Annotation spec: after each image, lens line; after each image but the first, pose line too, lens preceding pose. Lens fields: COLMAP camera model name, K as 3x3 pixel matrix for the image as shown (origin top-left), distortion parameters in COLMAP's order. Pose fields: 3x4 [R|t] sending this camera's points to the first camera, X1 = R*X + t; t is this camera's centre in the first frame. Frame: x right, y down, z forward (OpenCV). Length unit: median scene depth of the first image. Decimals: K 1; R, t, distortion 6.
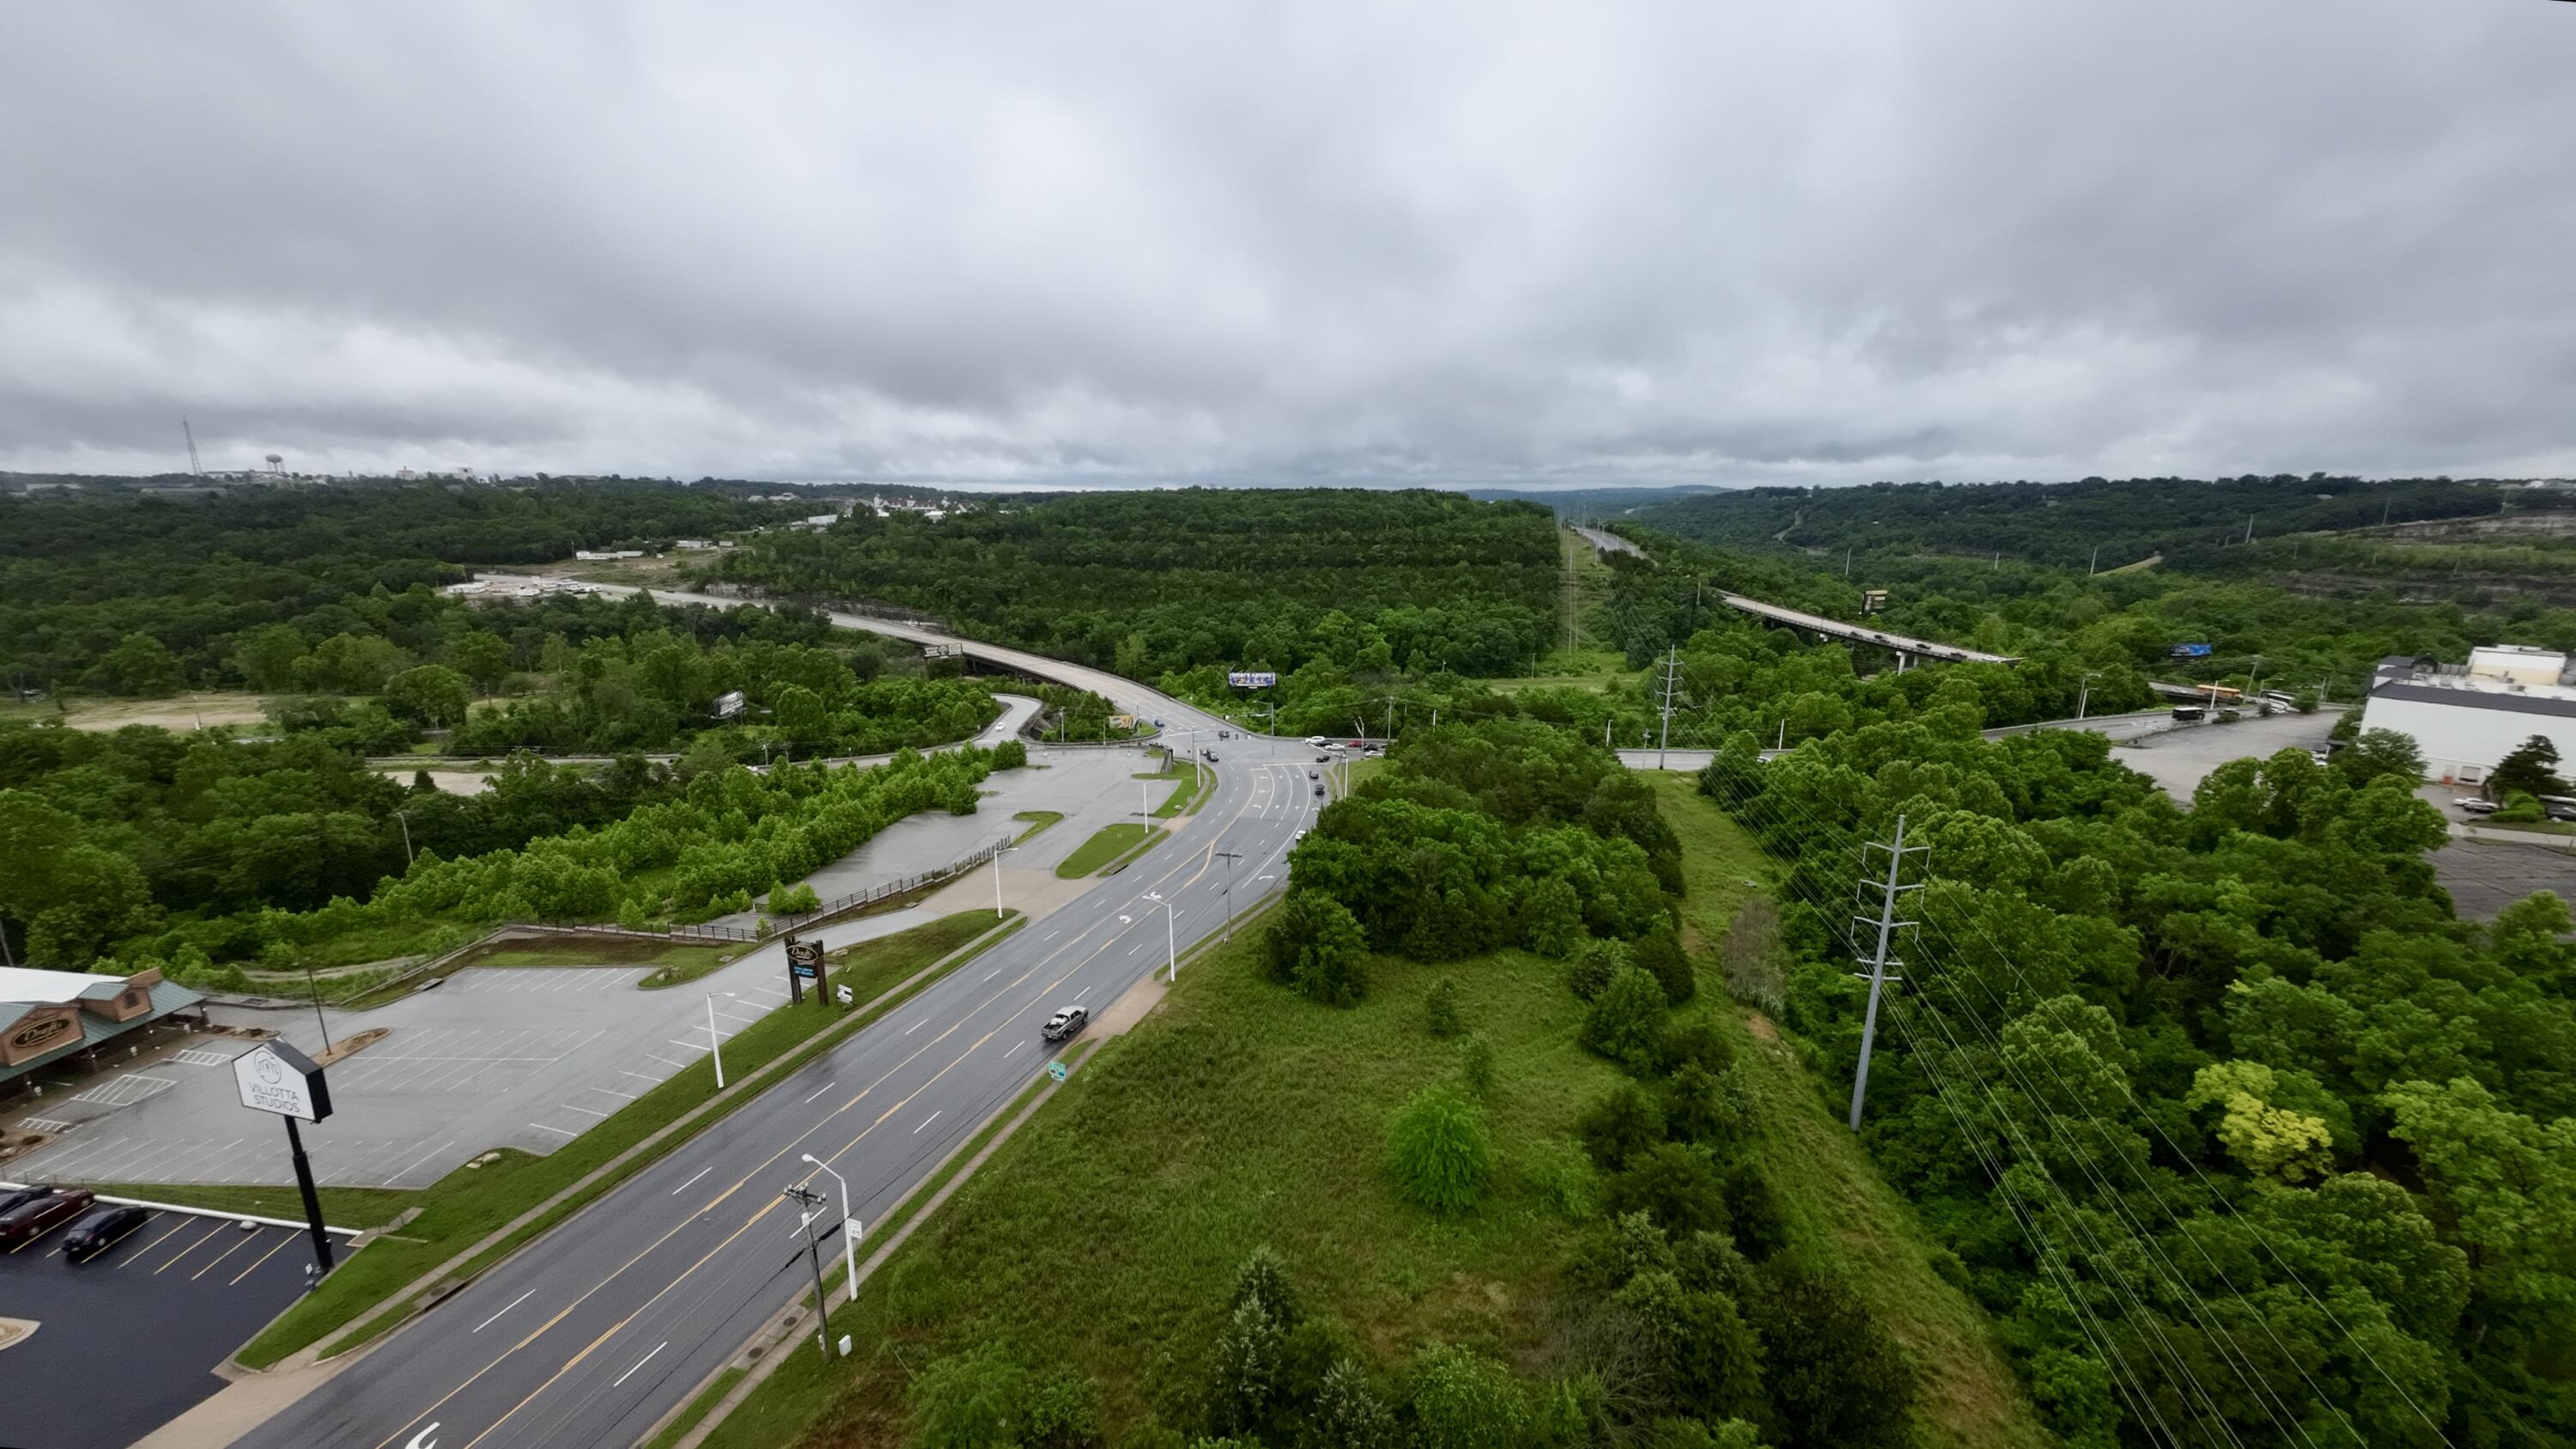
lens RADIAL K [[982.7, 0, 1264.9], [0, 982.7, 740.4], [0, 0, 1]] dist [-0.000600, -0.001912]
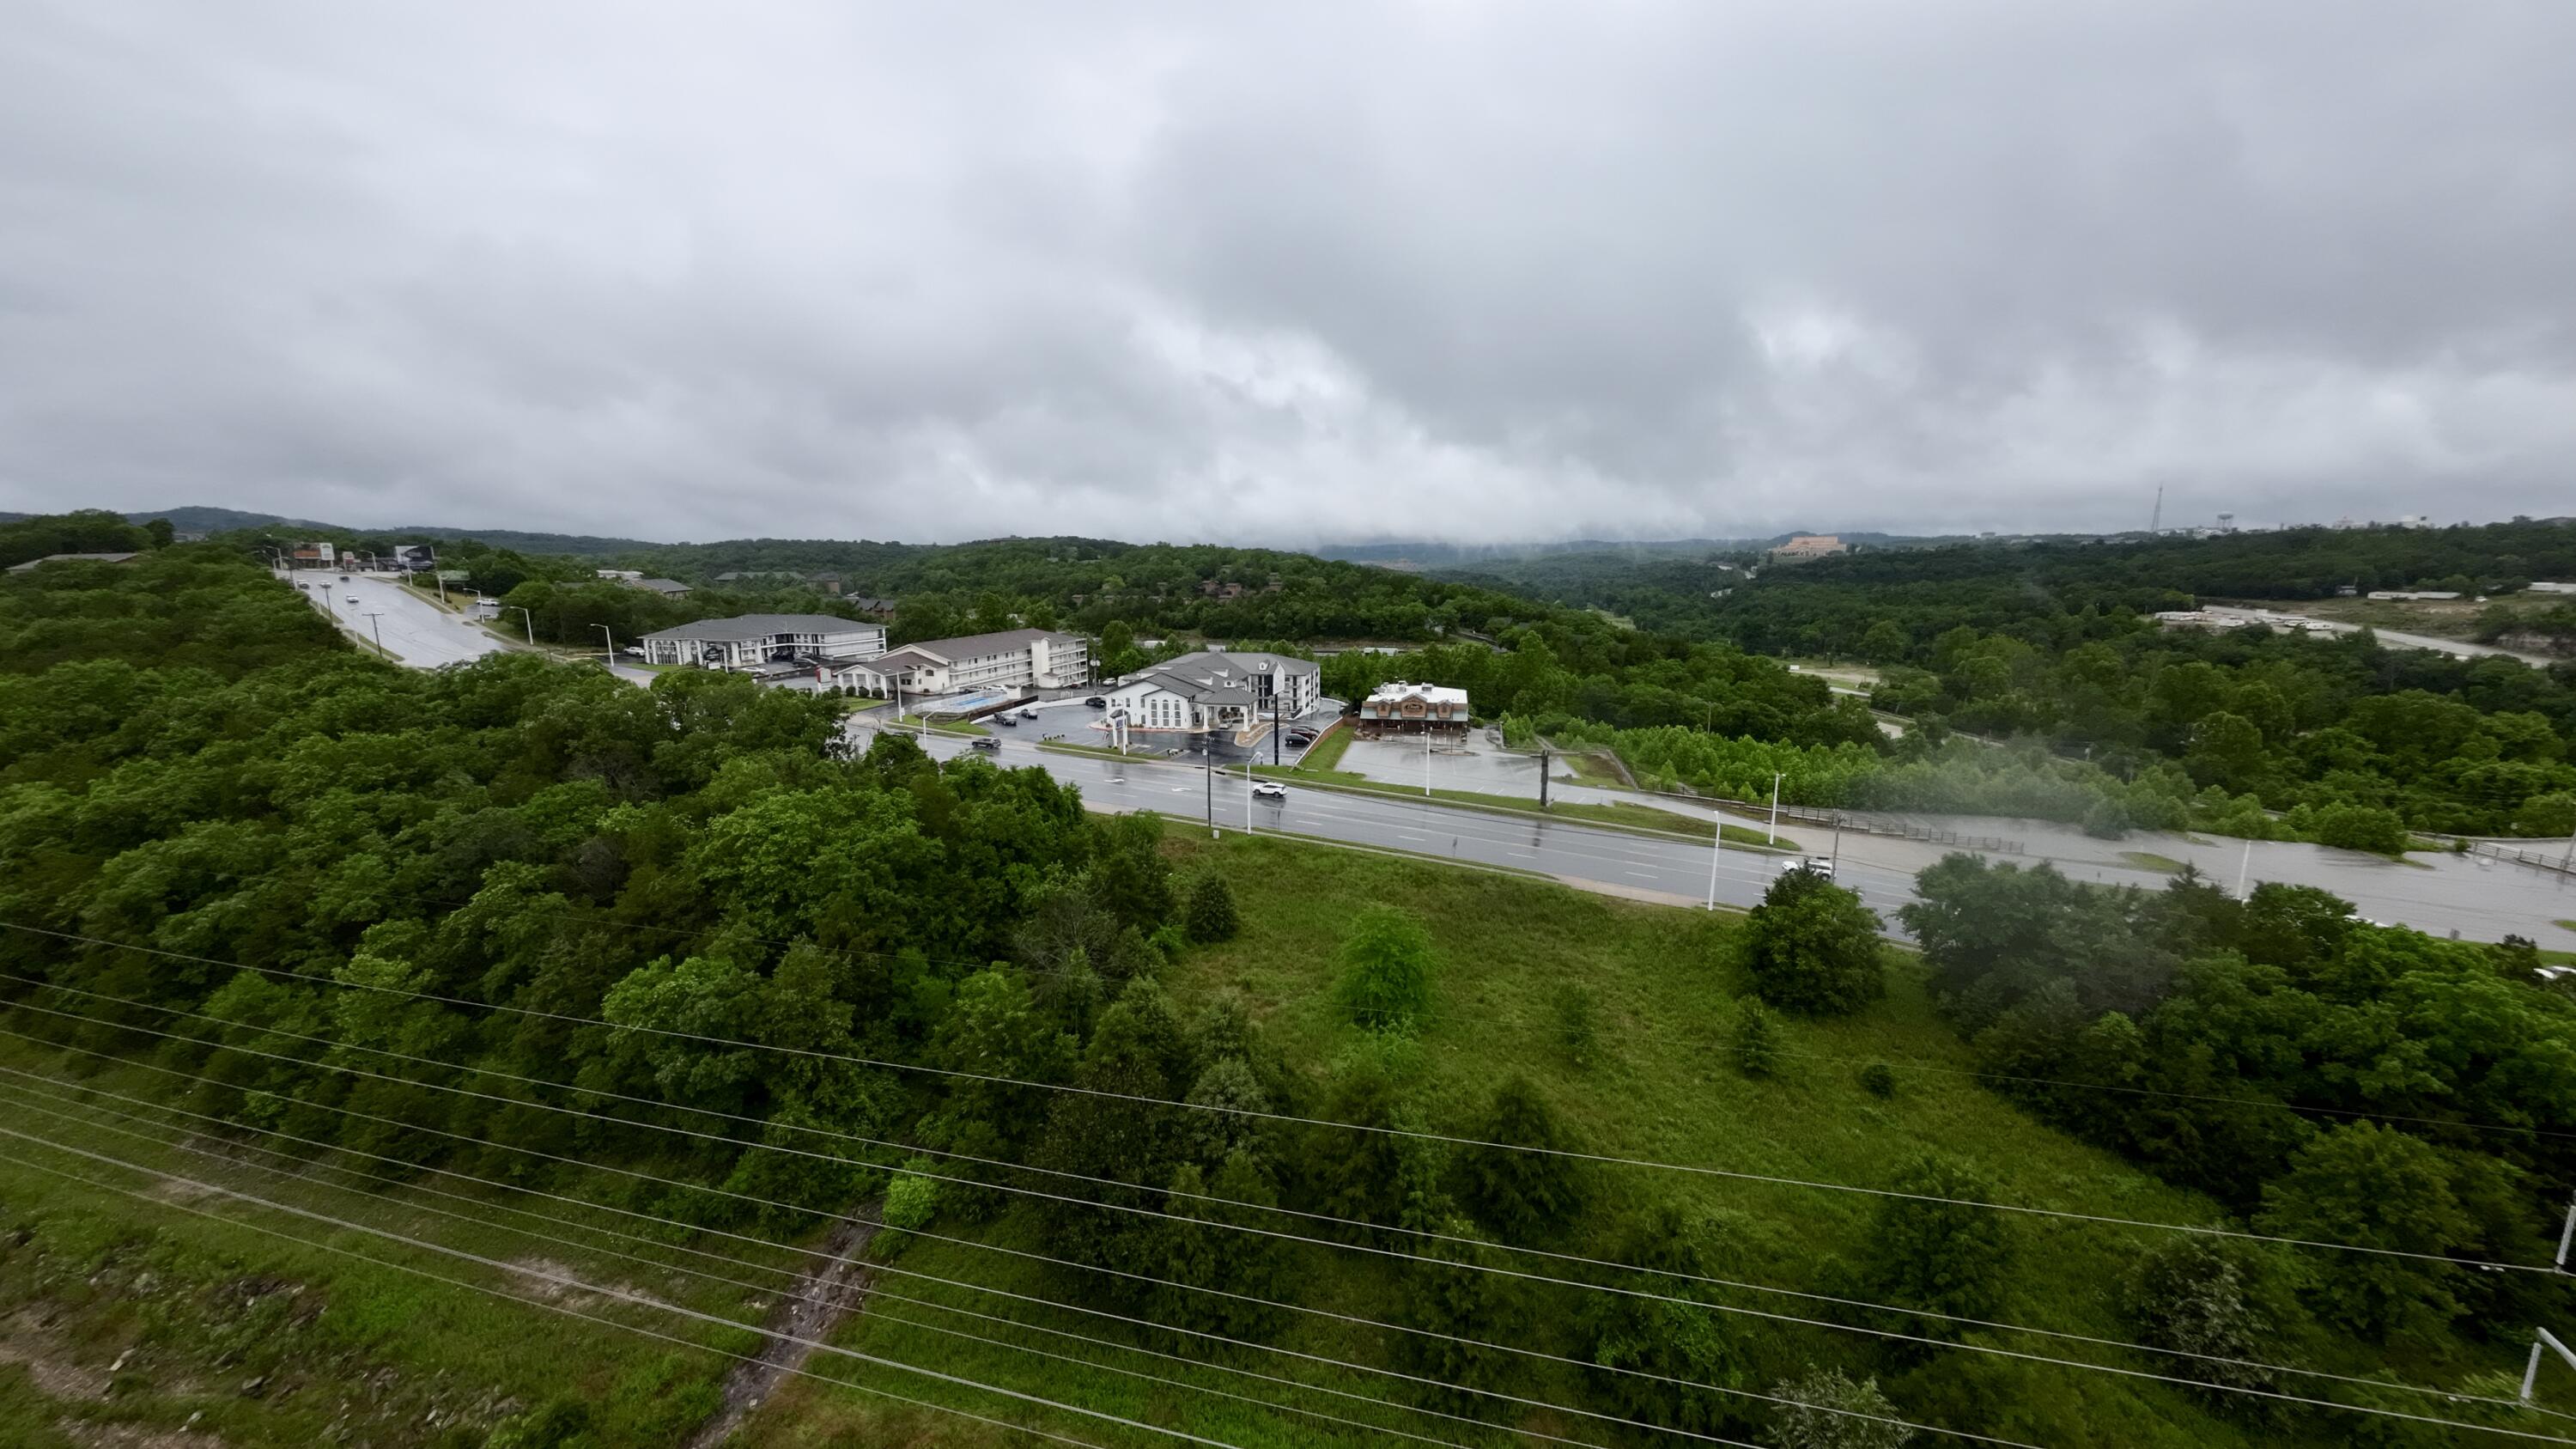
lens RADIAL K [[903.5, 0, 1276.1], [0, 903.5, 724.8], [0, 0, 1]] dist [-0.005302, -0.000523]
pose [[-0.034483, 0.178544, -0.983327, 0.177403], [-0.236759, 0.954445, 0.181603, 0.005460], [0.970956, 0.239073, 0.009360, 0.139647]]
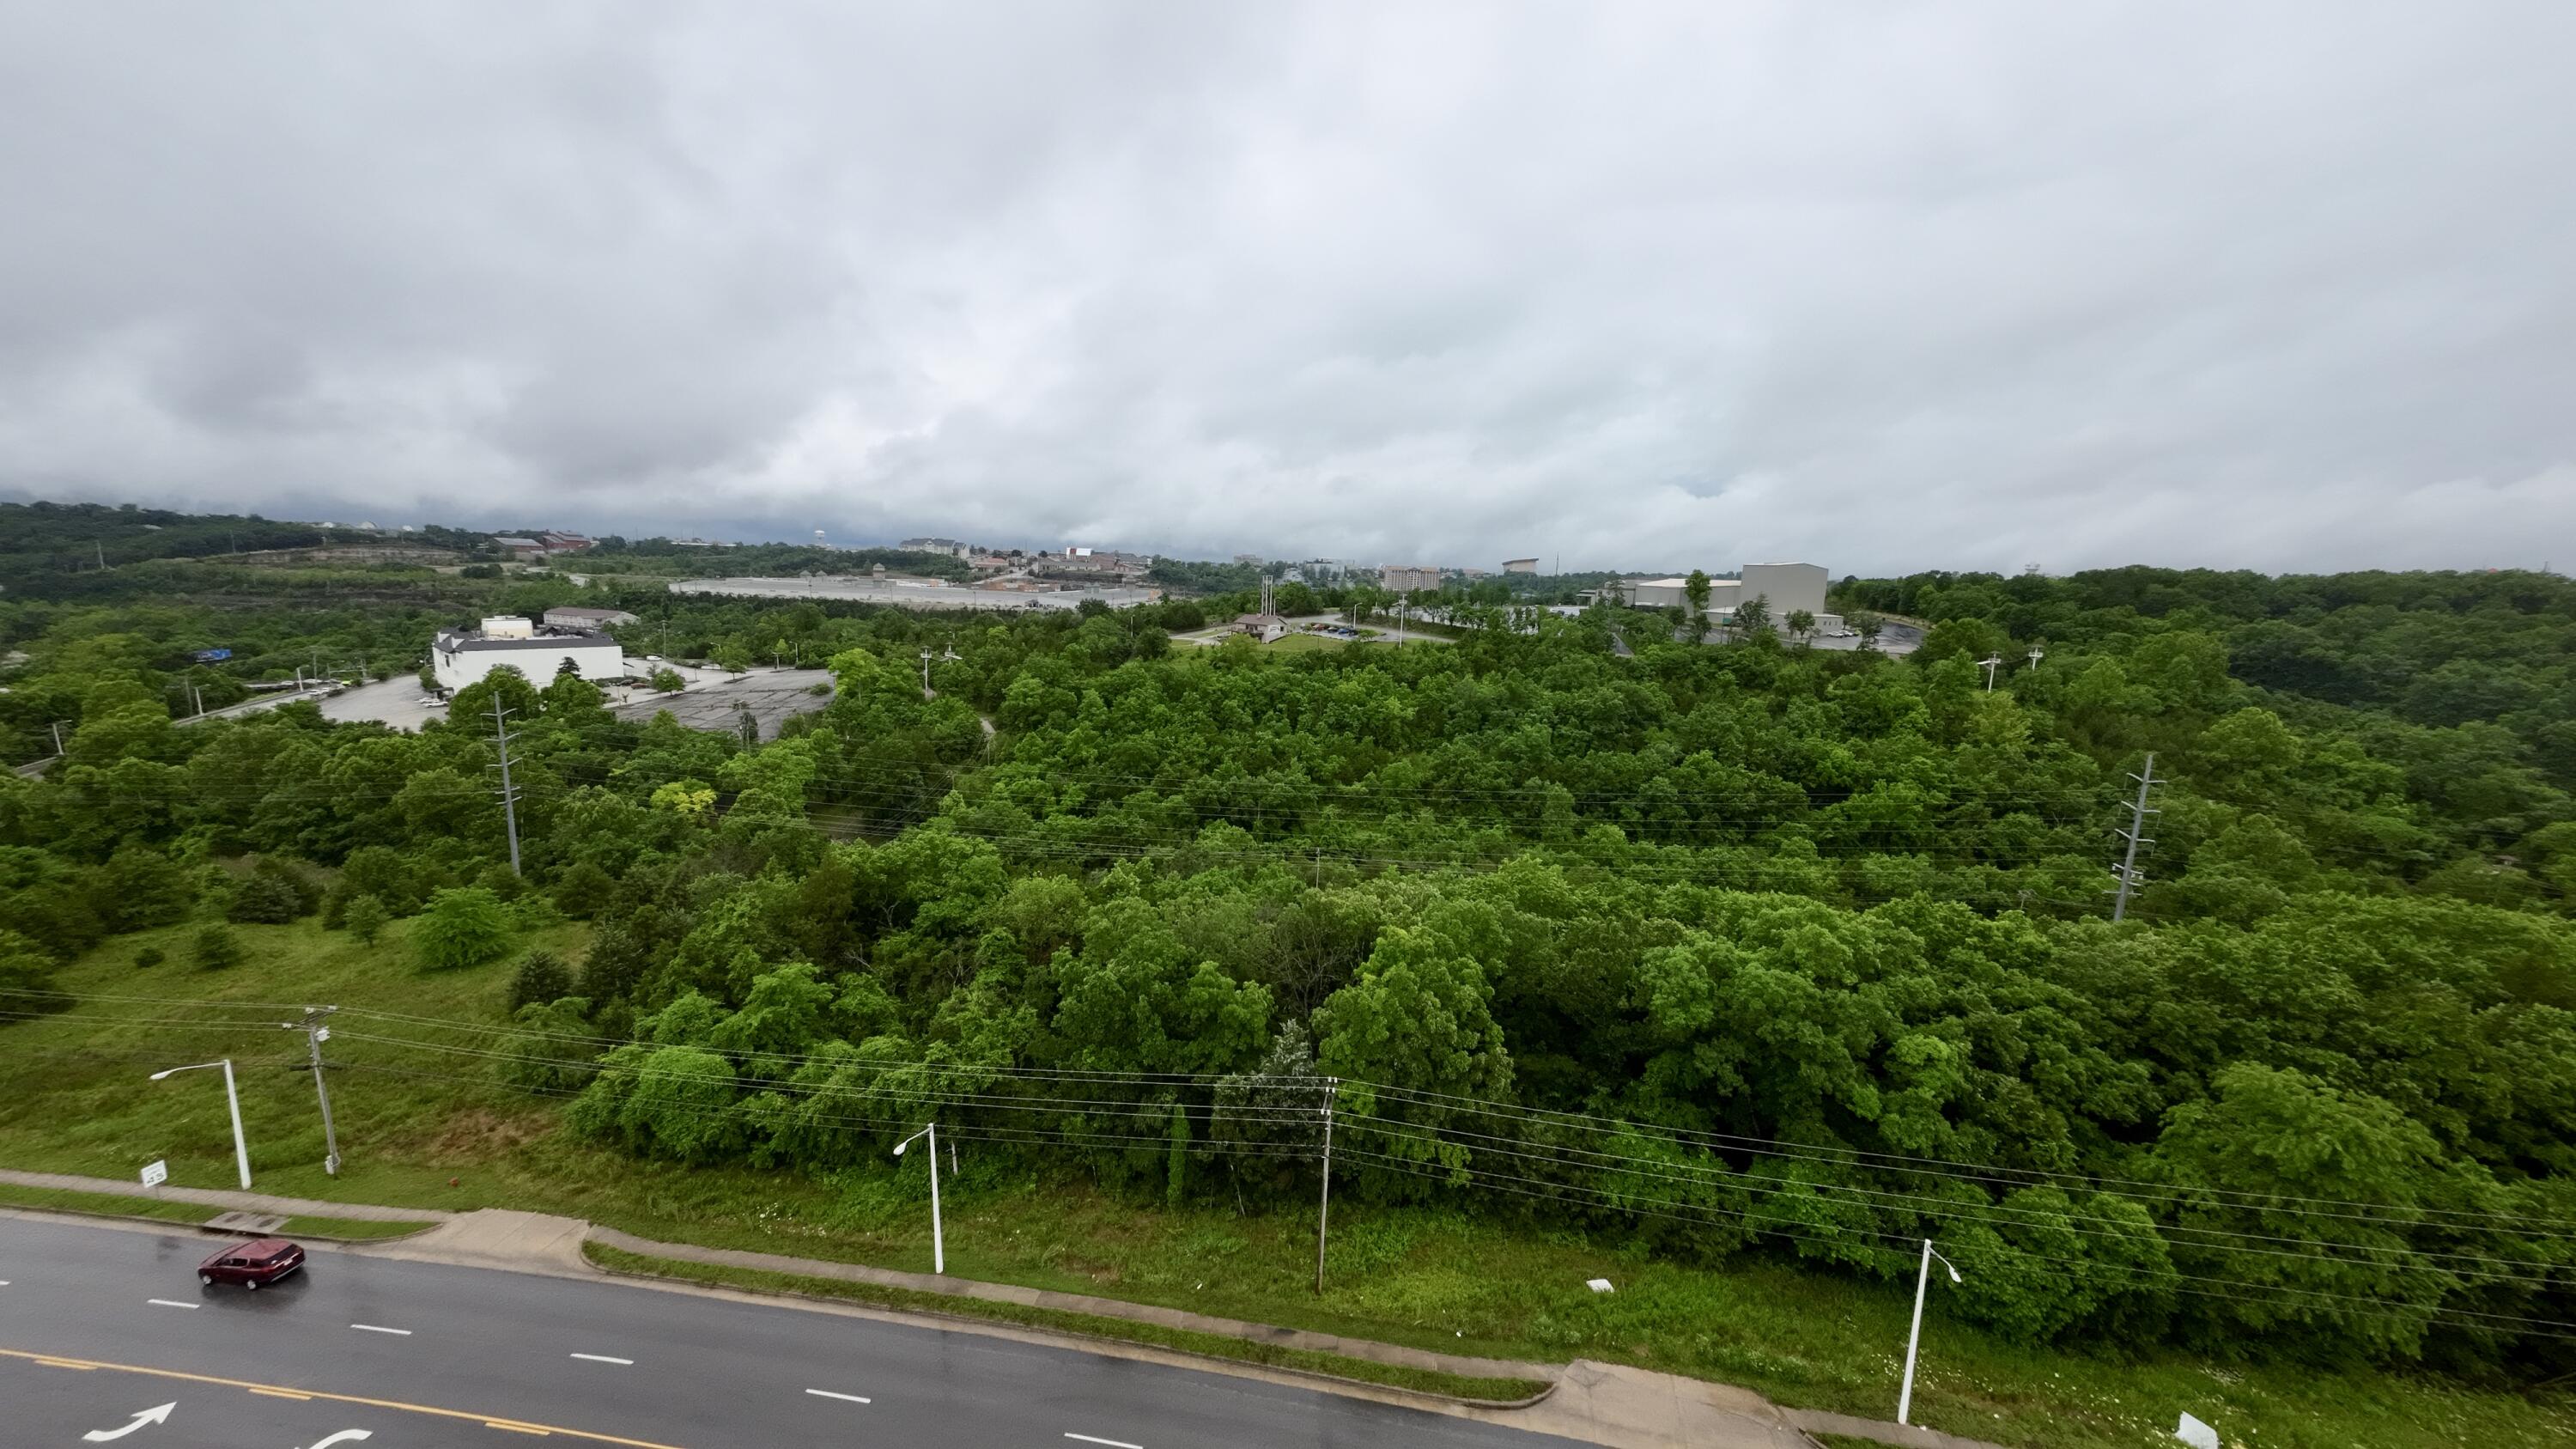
lens RADIAL K [[882.1, 0, 1286.5], [0, 882.1, 724.6], [0, 0, 1]] dist [0.001567, 0.000248]
pose [[-0.175589, -0.171130, 0.969476, -0.199185], [0.205438, 0.956725, 0.206087, 0.020810], [-0.962790, 0.235354, -0.132834, -0.002843]]
